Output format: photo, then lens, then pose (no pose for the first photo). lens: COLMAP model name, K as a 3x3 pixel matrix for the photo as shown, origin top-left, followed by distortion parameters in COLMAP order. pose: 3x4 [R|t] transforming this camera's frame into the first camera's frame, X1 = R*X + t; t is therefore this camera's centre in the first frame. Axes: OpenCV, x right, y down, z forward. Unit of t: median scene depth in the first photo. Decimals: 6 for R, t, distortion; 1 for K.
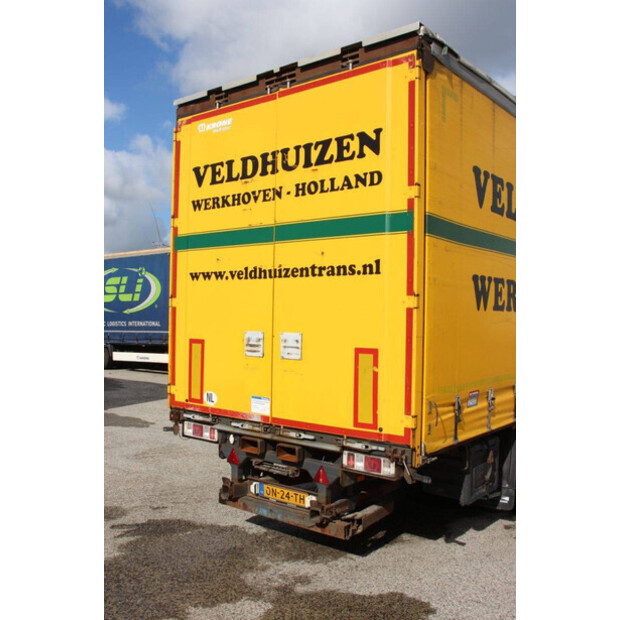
lens RADIAL K [[610.2, 0, 310.0], [0, 610.2, 310.0], [0, 0, 1]] dist [-0.070216, 0.022789]
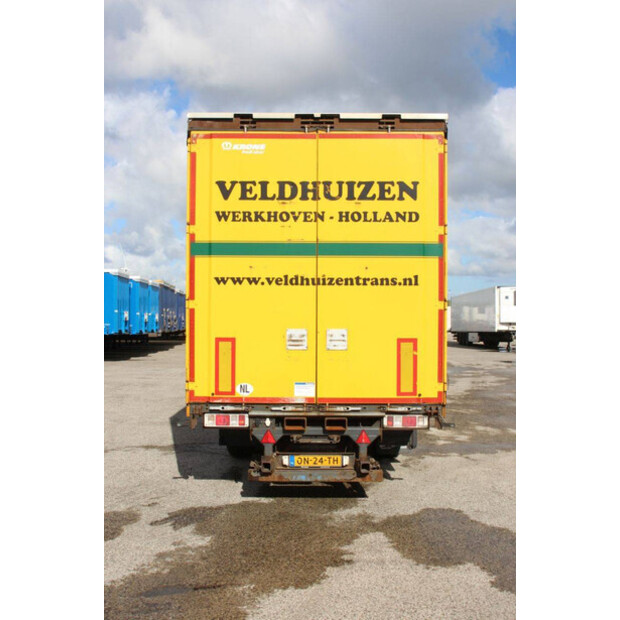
lens RADIAL K [[634.5, 0, 310.0], [0, 634.5, 310.0], [0, 0, 1]] dist [-0.056908, 0.005288]
pose [[0.785390, -0.009737, 0.618925, -0.869077], [0.001693, 0.999906, 0.013582, -0.019809], [-0.618999, -0.009619, 0.785333, -0.000271]]
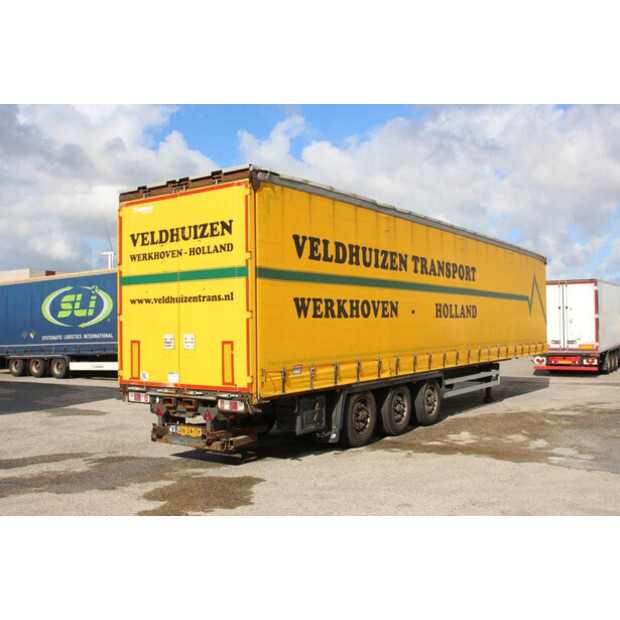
lens RADIAL K [[634.5, 0, 310.0], [0, 634.5, 310.0], [0, 0, 1]] dist [-0.056908, 0.005288]
pose [[0.997681, -0.027348, 0.062331, 0.197294], [0.028158, 0.999530, -0.012146, 0.000187], [-0.061969, 0.013873, 0.997982, -0.797310]]
